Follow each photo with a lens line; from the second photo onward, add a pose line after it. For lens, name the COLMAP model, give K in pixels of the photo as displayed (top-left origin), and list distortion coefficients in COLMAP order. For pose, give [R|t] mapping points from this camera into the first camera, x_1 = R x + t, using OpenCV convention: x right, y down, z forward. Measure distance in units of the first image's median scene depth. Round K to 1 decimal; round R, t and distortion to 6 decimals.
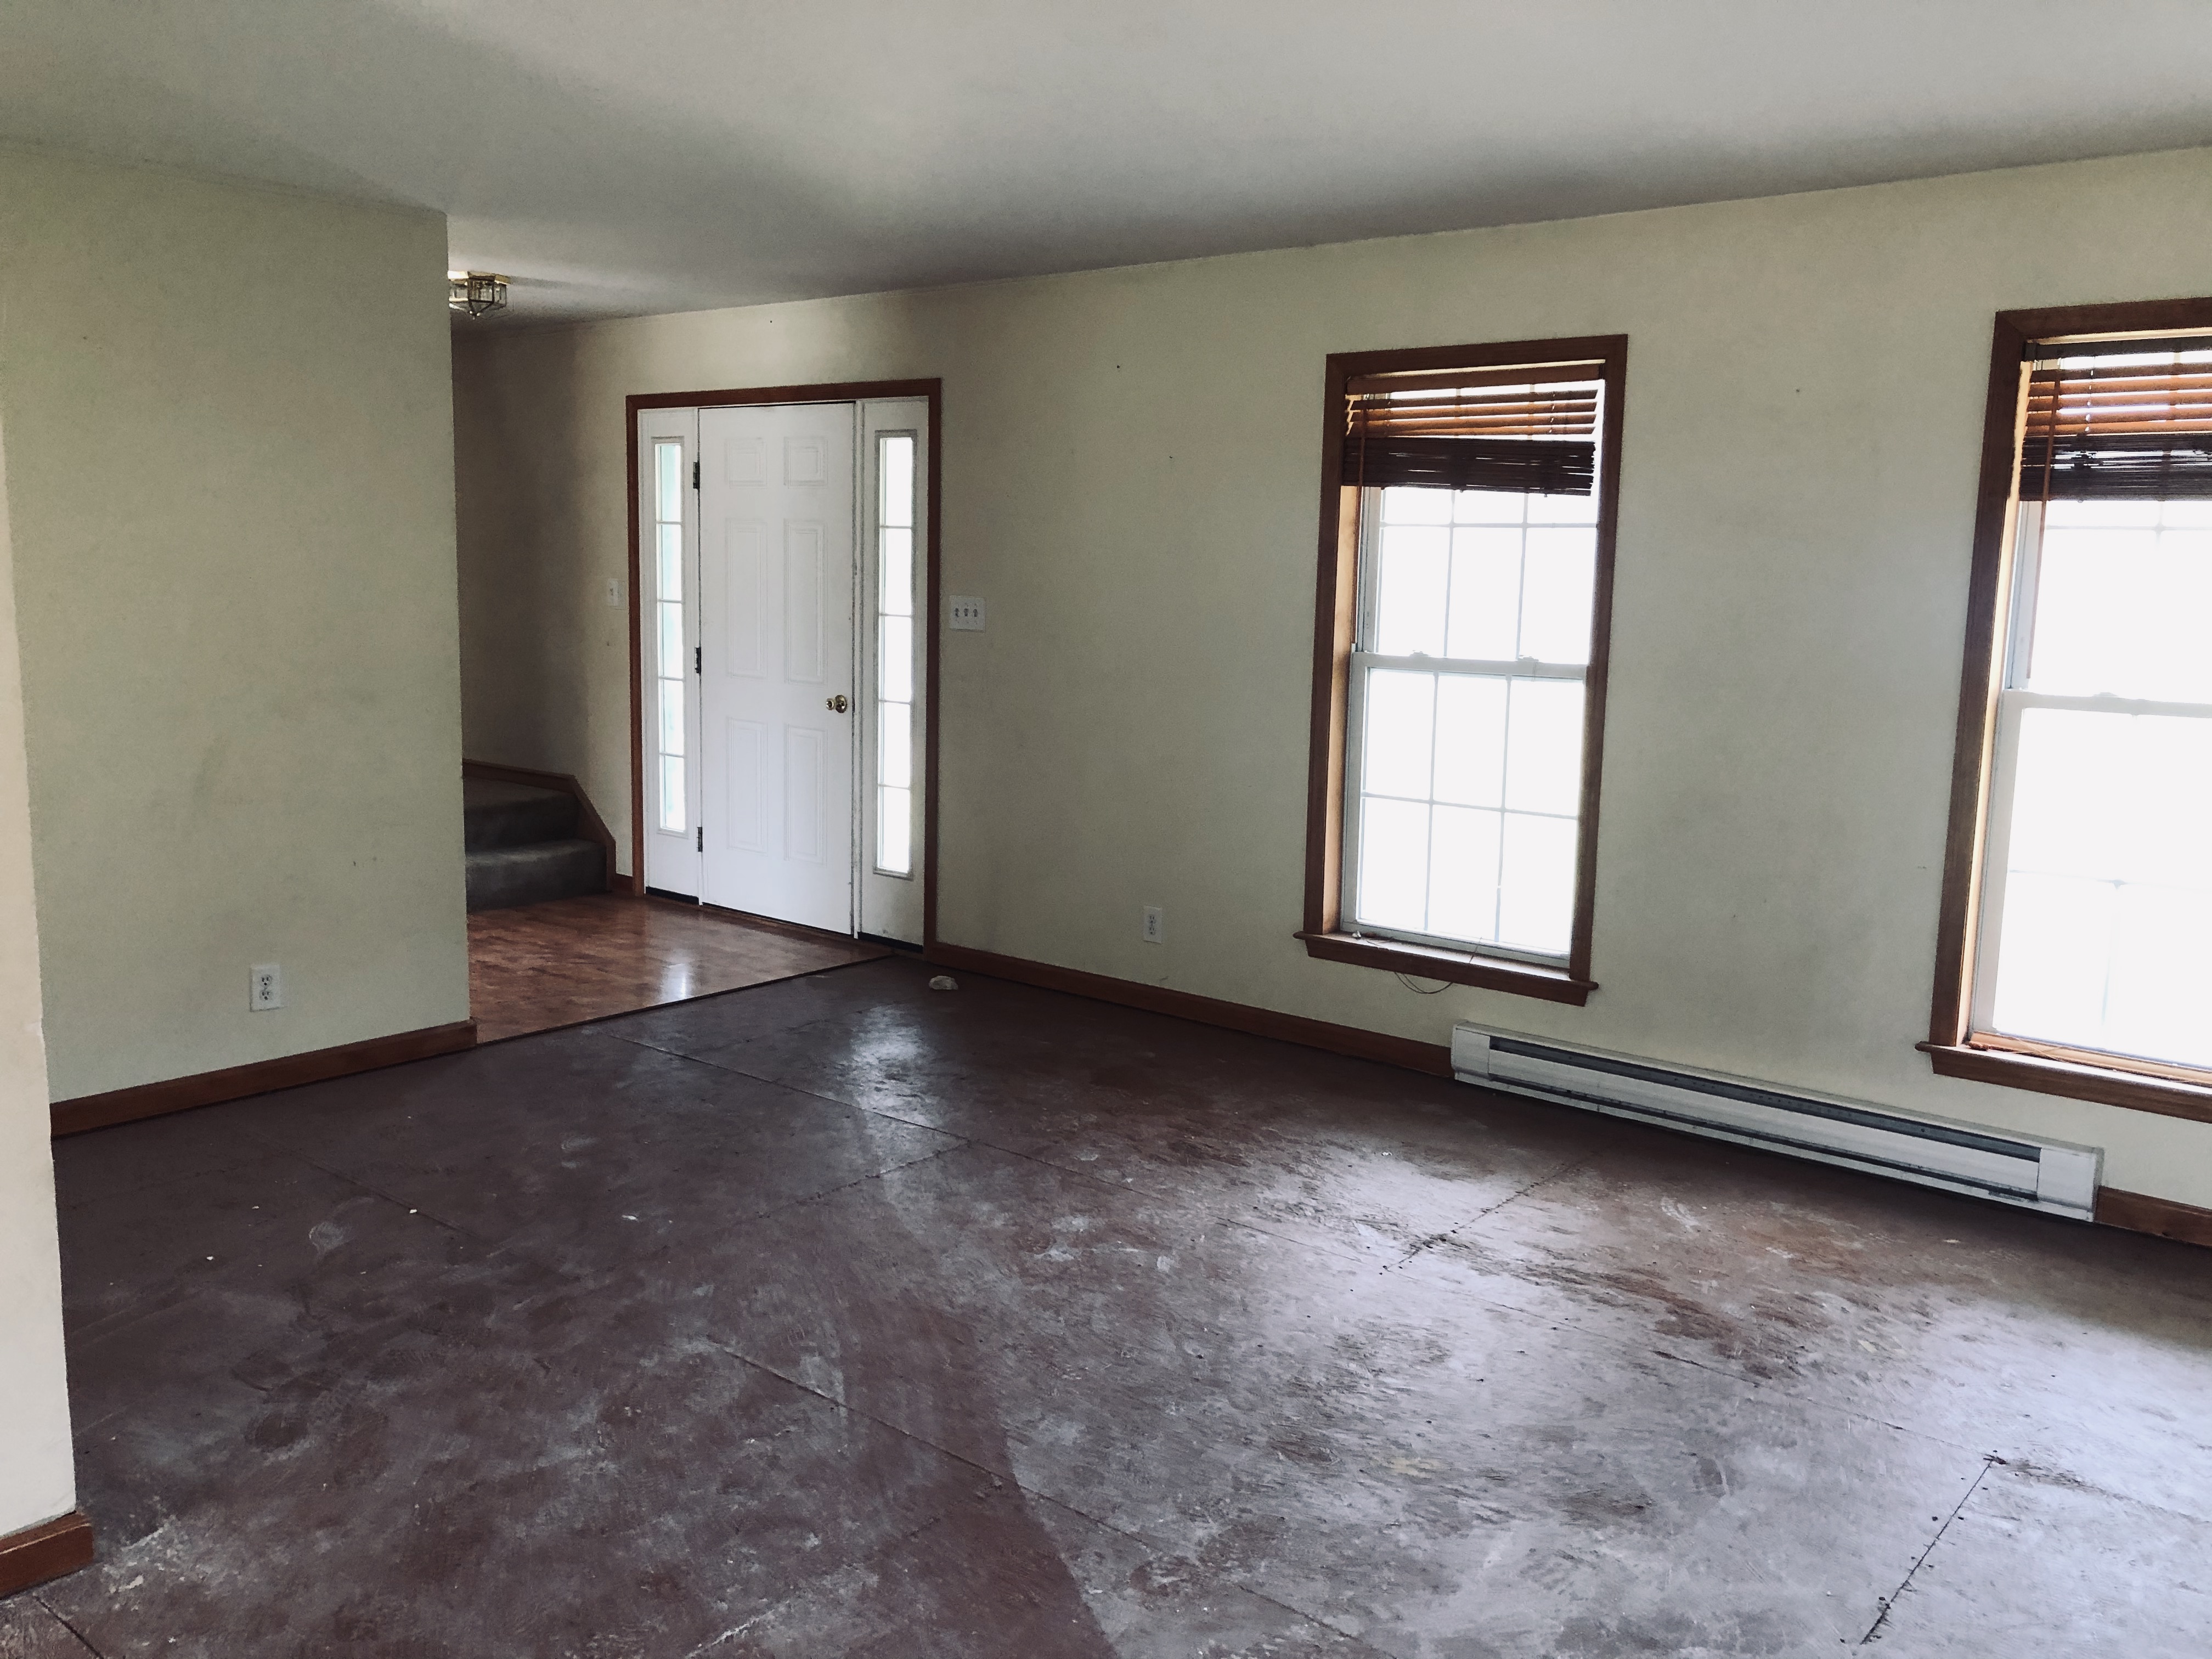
lens RADIAL K [[1820.3, 0, 1106.0], [0, 1820.3, 829.5], [0, 0, 1]] dist [0.029881, -0.010122]
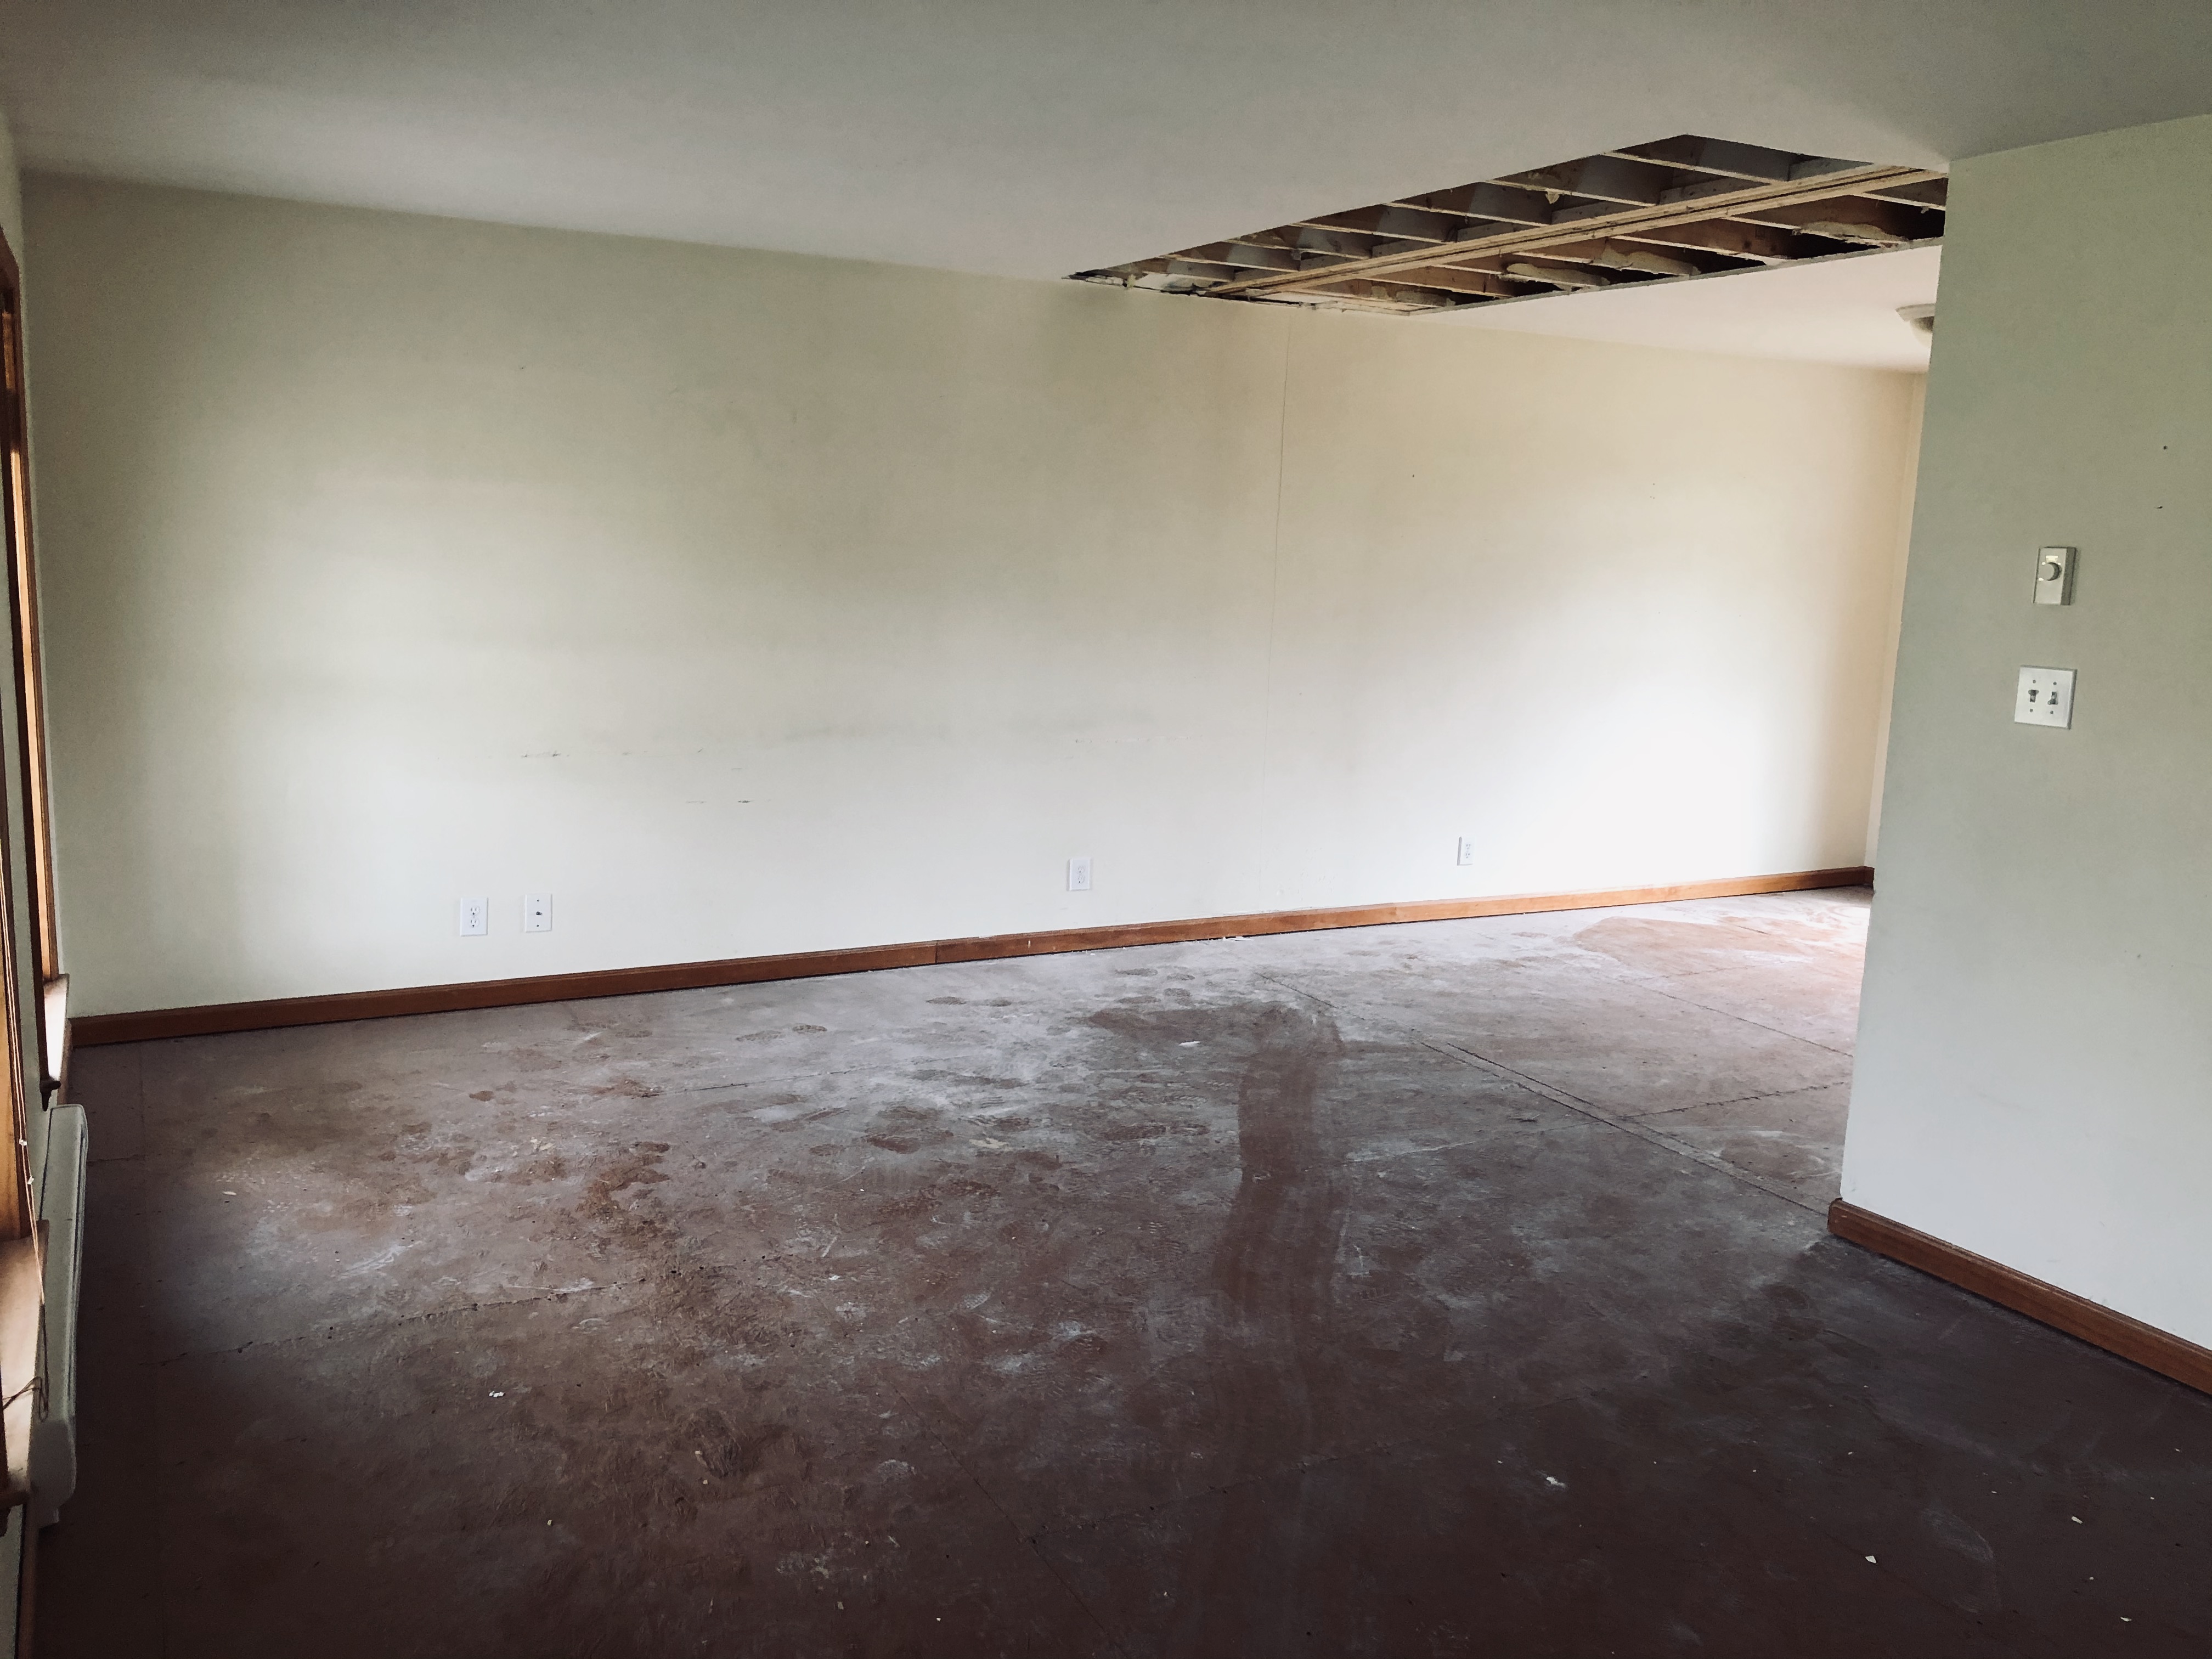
lens RADIAL K [[1820.3, 0, 1106.0], [0, 1820.3, 829.5], [0, 0, 1]] dist [0.029881, -0.010122]
pose [[-0.924896, -0.112049, 0.363336, -0.425635], [0.007144, 0.950302, 0.311249, -0.357690], [-0.380154, 0.290468, -0.878129, 2.115445]]
